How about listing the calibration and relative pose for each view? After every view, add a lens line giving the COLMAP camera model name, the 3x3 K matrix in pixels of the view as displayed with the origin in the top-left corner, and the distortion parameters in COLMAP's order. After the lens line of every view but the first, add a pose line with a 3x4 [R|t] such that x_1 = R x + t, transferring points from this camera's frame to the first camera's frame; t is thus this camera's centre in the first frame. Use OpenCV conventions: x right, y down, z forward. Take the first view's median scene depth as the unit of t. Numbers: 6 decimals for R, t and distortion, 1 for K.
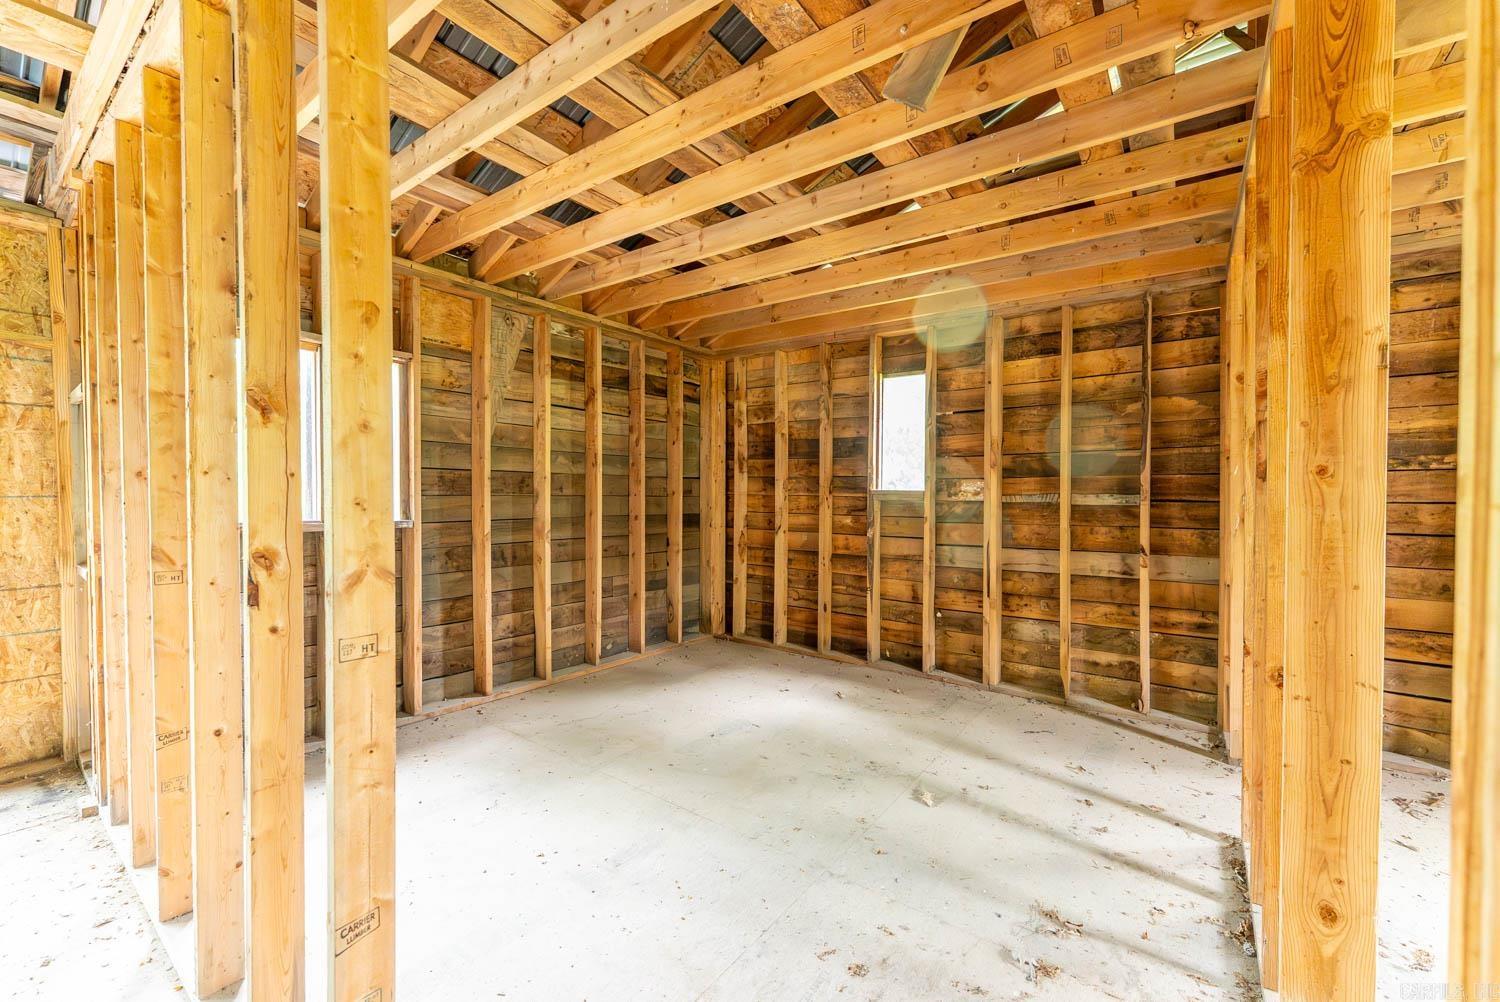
lens RADIAL K [[599.5, 0, 743.7], [0, 599.5, 504.7], [0, 0, 1]] dist [-0.001043, -0.000171]
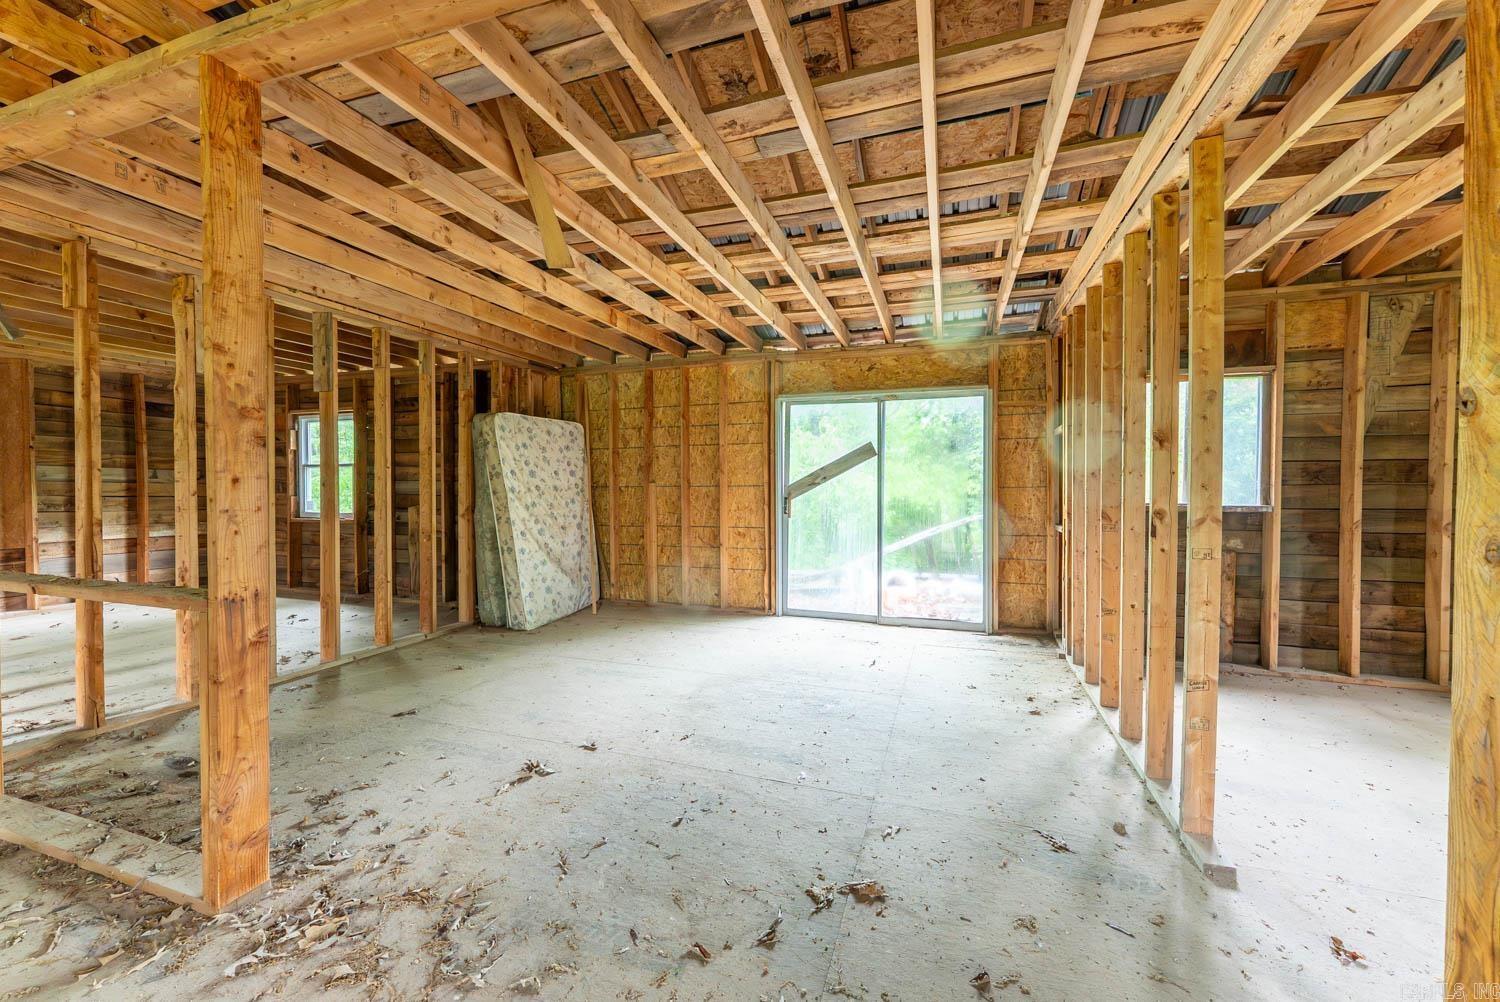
lens RADIAL K [[598.2, 0, 744.6], [0, 598.2, 502.7], [0, 0, 1]] dist [-0.002169, -0.000190]
pose [[0.297981, 0.020090, -0.954360, 0.323923], [-0.011910, 0.999779, 0.017327, 0.014068], [0.954497, 0.006203, 0.298155, -0.429288]]
